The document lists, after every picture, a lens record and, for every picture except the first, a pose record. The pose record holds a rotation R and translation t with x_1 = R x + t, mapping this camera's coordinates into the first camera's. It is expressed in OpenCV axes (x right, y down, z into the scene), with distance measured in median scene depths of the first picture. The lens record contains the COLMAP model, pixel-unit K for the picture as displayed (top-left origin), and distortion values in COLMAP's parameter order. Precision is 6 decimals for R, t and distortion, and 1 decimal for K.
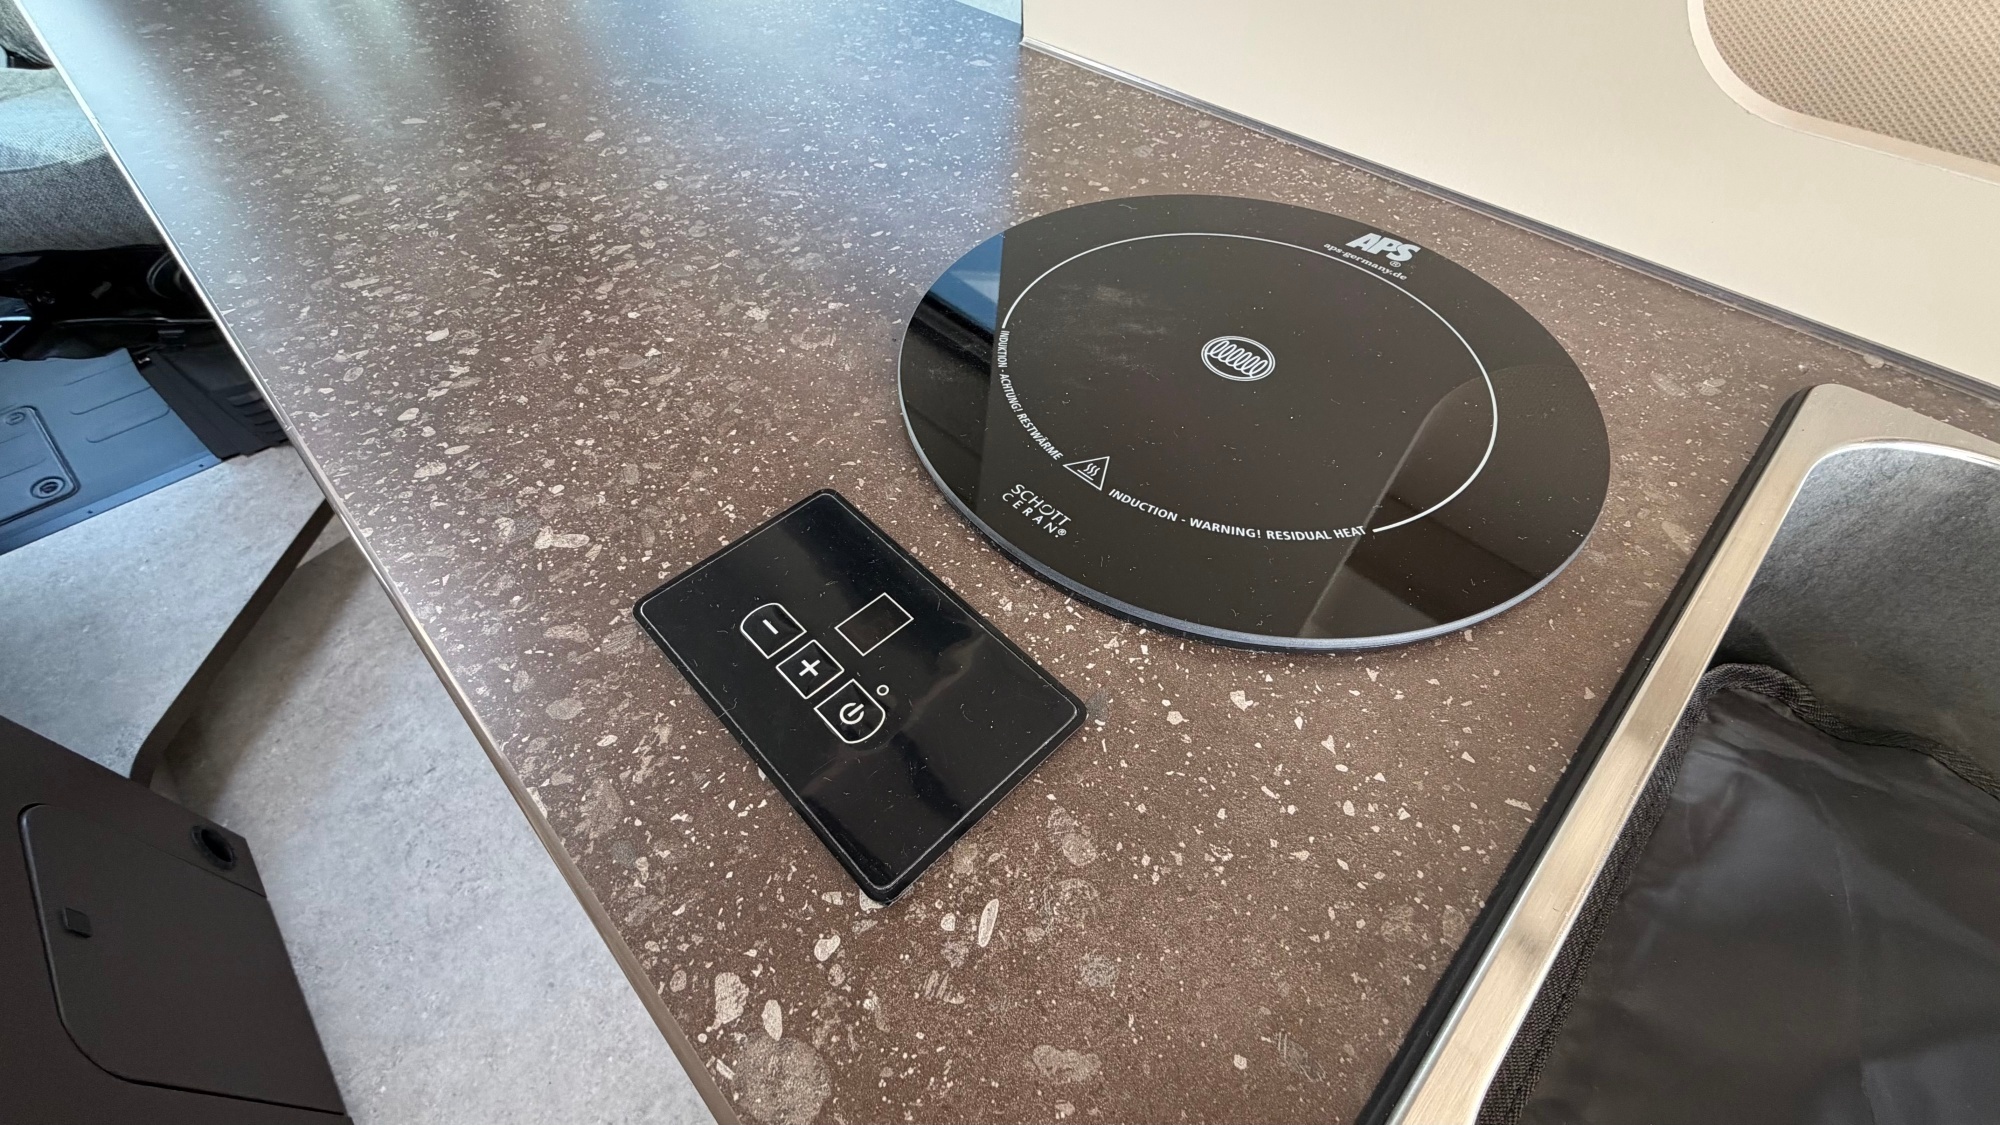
lens RADIAL K [[801.1, 0, 960.4], [0, 801.1, 547.1], [0, 0, 1]] dist [0.002042, -0.000549]
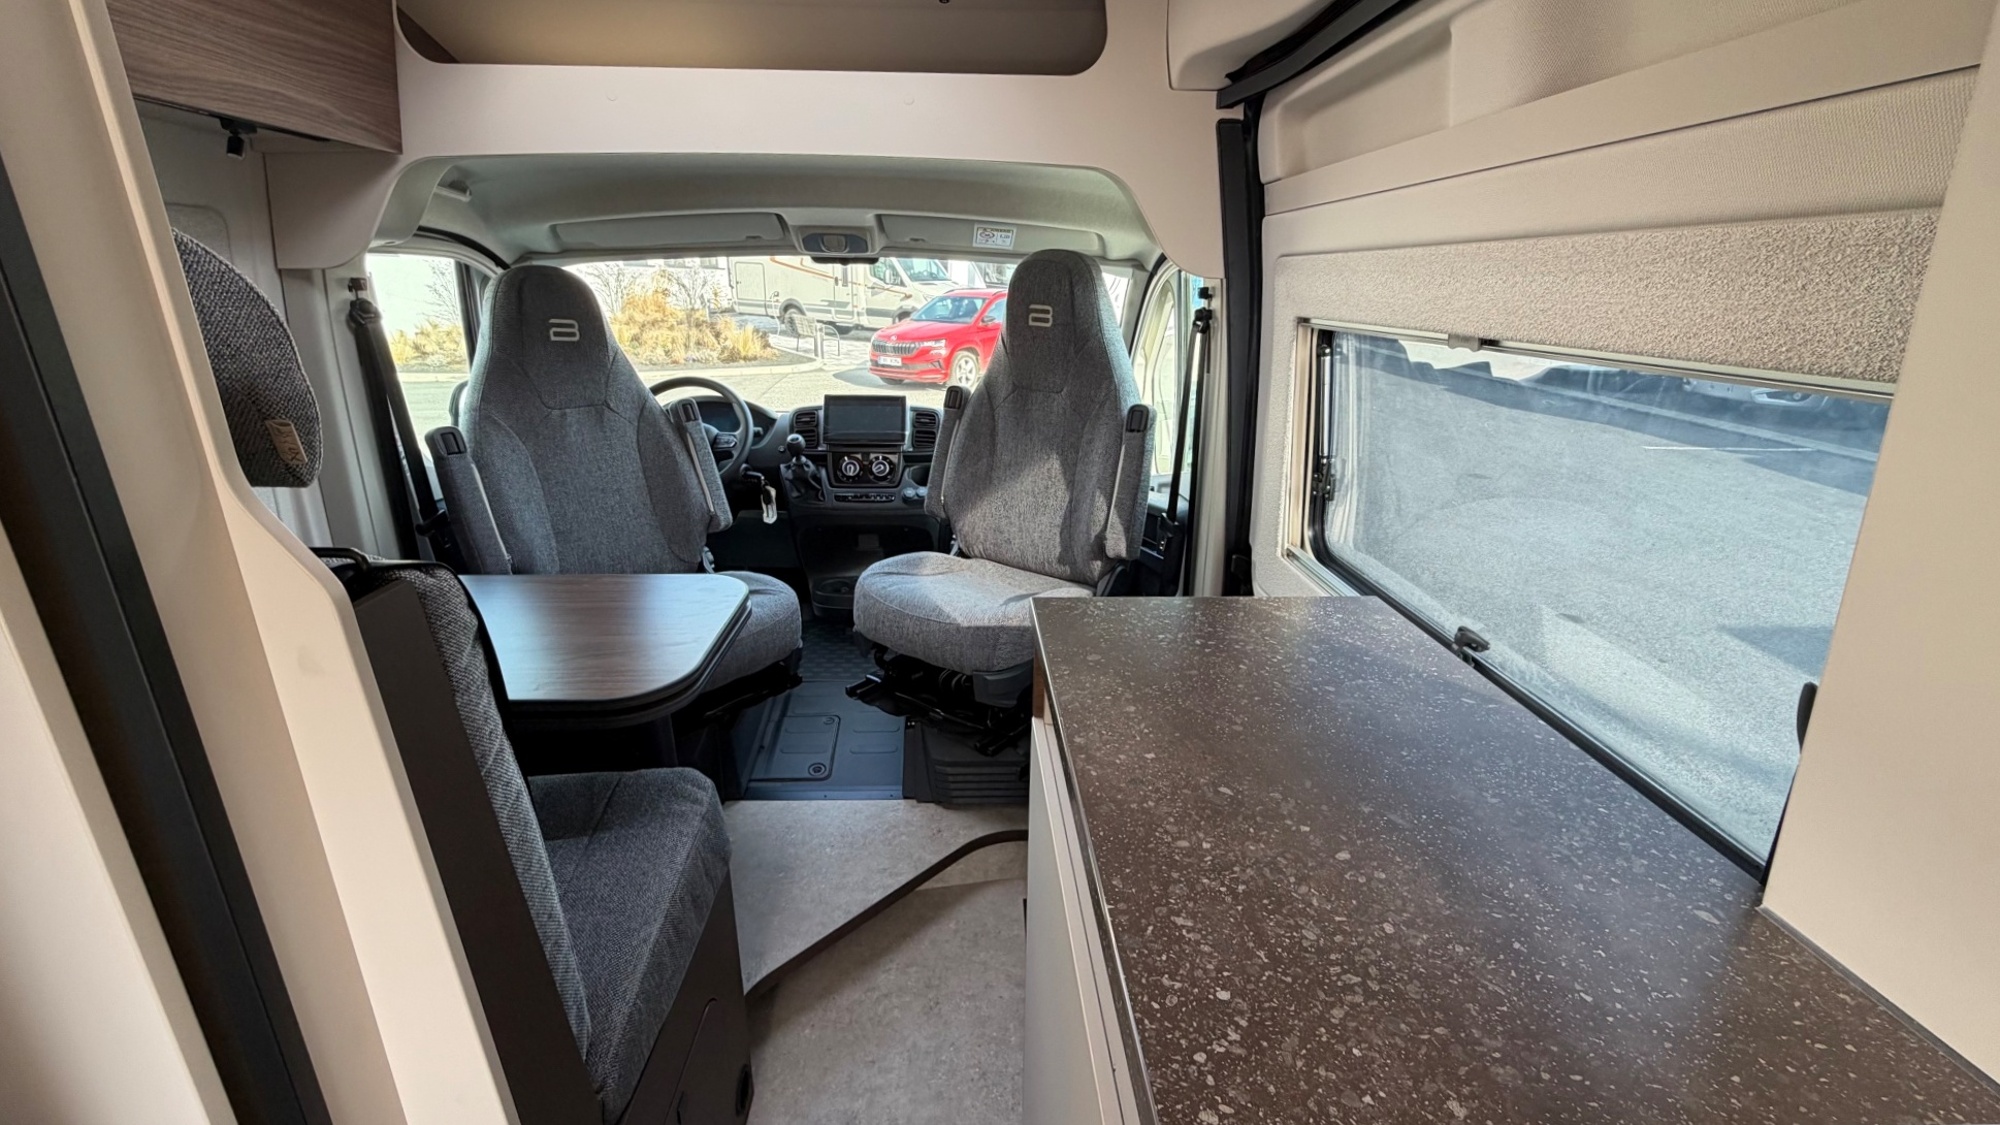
lens RADIAL K [[801.1, 0, 998.5], [0, 801.1, 579.8], [0, 0, 1]] dist [0.002042, -0.000549]
pose [[0.754676, 0.244972, -0.608648, -0.201761], [-0.522293, 0.785761, -0.331345, -0.129930], [0.397082, 0.567950, 0.720943, -0.584799]]
